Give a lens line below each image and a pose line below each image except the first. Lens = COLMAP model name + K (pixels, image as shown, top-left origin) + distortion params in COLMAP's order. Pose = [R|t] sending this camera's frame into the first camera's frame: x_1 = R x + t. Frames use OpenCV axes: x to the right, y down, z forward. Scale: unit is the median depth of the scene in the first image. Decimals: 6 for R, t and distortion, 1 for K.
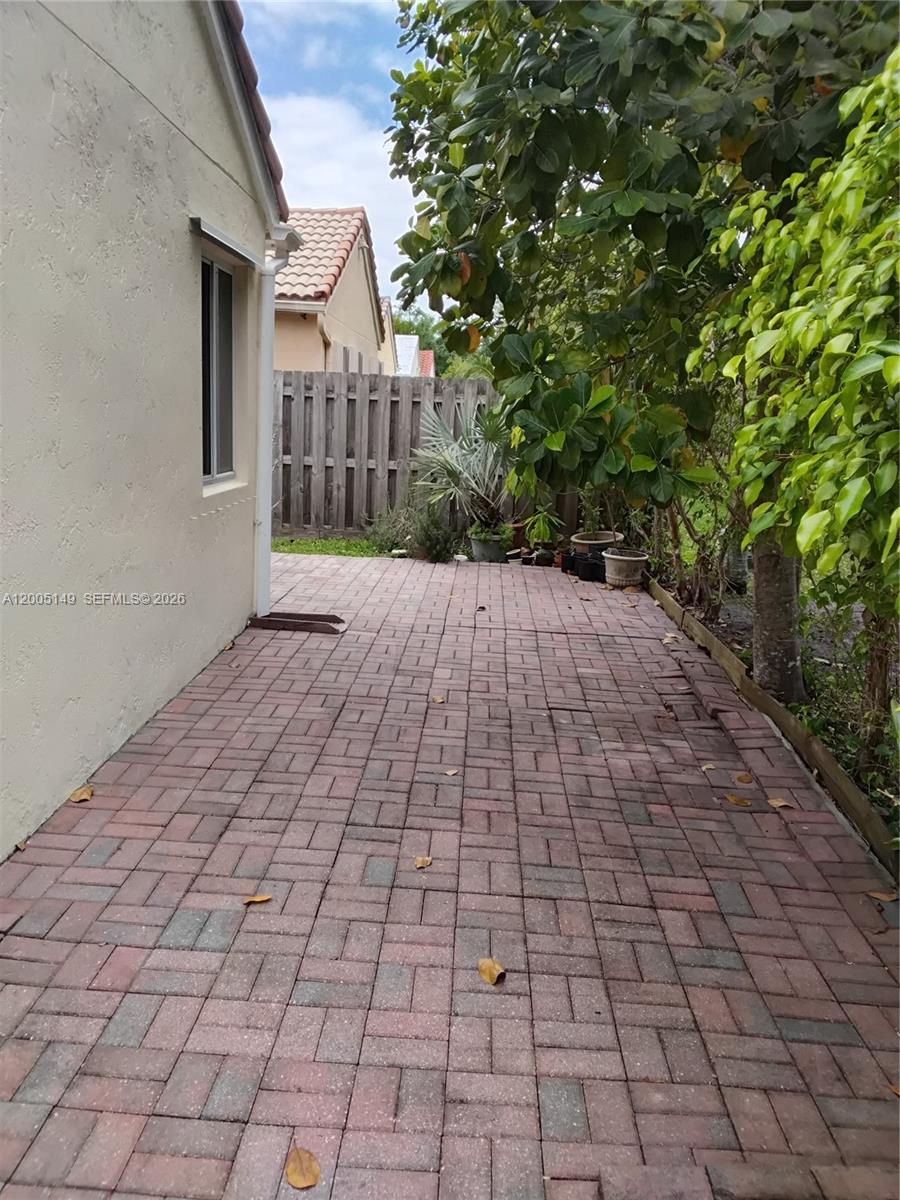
lens RADIAL K [[927.7, 0, 448.6], [0, 927.7, 599.7], [0, 0, 1]] dist [0.016428, -0.010531]
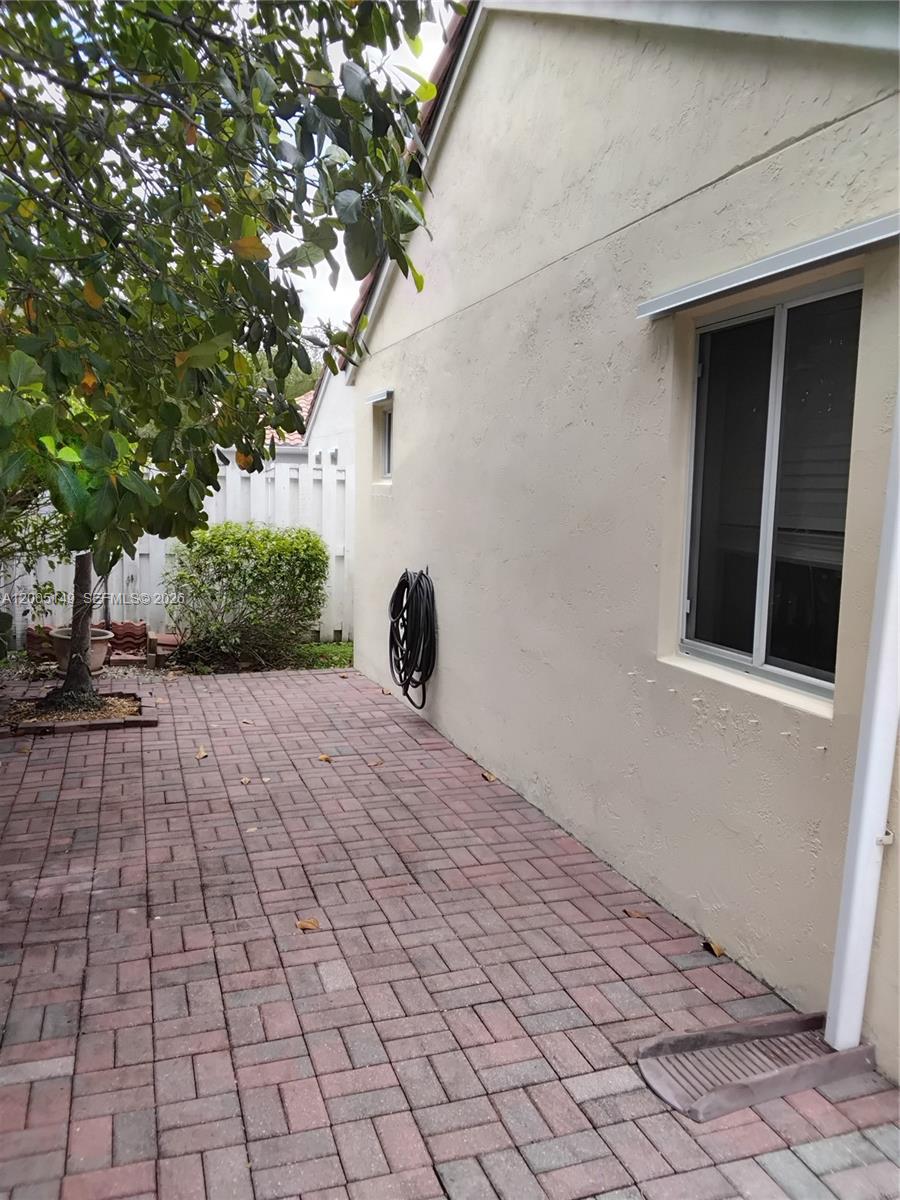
lens RADIAL K [[927.7, 0, 448.8], [0, 927.7, 602.1], [0, 0, 1]] dist [0.016428, -0.010531]
pose [[-0.931579, -0.020730, -0.362947, 0.184316], [-0.134082, 0.947579, 0.290028, -0.410414], [0.337909, 0.318849, -0.885524, 1.885670]]
